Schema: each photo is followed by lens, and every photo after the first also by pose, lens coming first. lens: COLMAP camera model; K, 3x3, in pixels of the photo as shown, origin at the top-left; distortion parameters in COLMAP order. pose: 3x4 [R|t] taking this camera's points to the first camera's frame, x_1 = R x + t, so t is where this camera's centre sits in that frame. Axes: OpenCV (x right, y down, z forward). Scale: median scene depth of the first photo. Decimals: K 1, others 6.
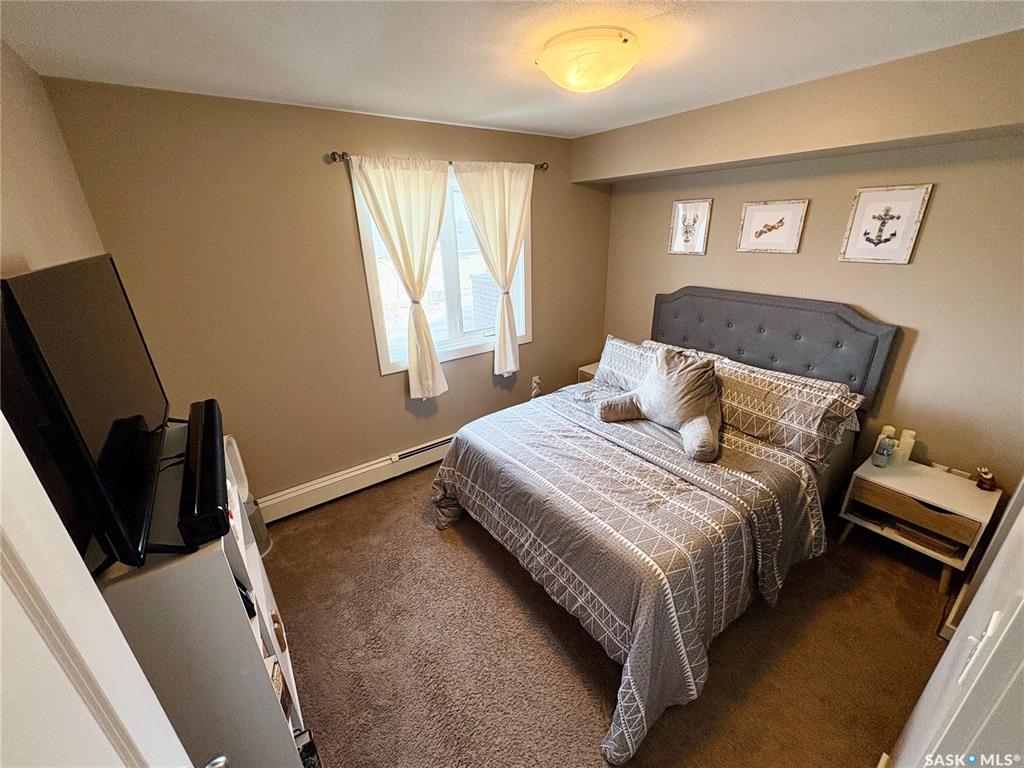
lens RADIAL K [[409.5, 0, 503.4], [0, 409.5, 382.0], [0, 0, 1]] dist [0.003245, -0.001678]
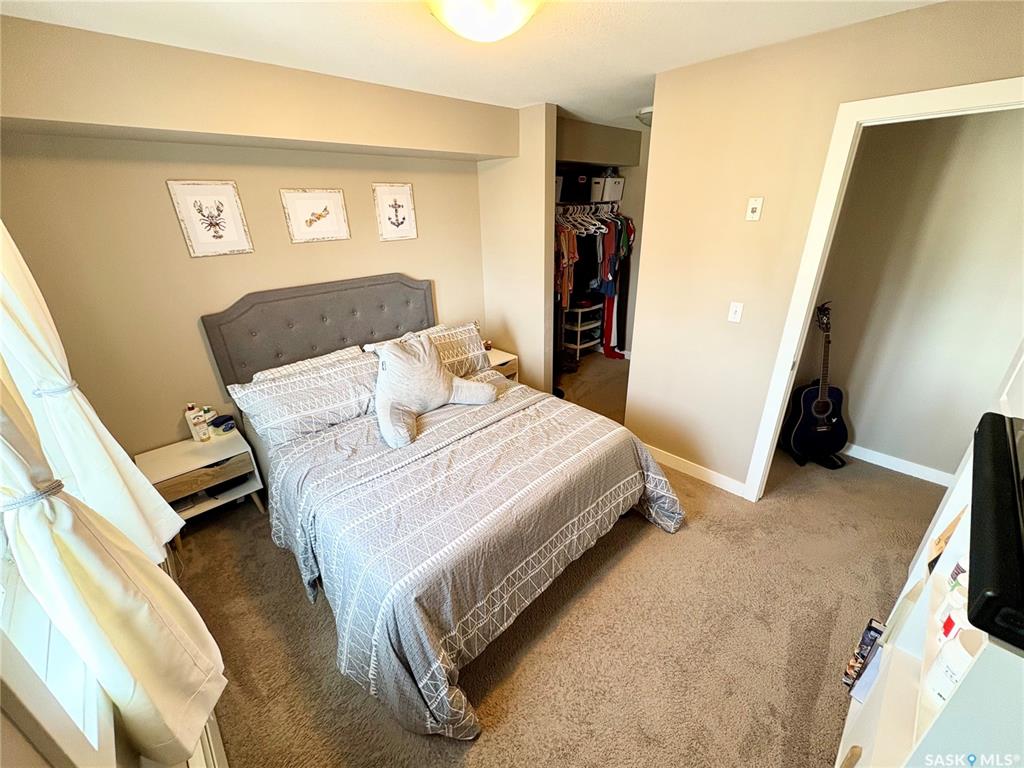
lens RADIAL K [[409.5, 0, 512.6], [0, 409.5, 378.6], [0, 0, 1]] dist [0.003245, -0.001678]
pose [[-0.163770, -0.362798, 0.917364, -0.552201], [0.379979, 0.834970, 0.398047, -0.289535], [-0.910382, 0.413767, 0.001113, 0.805668]]
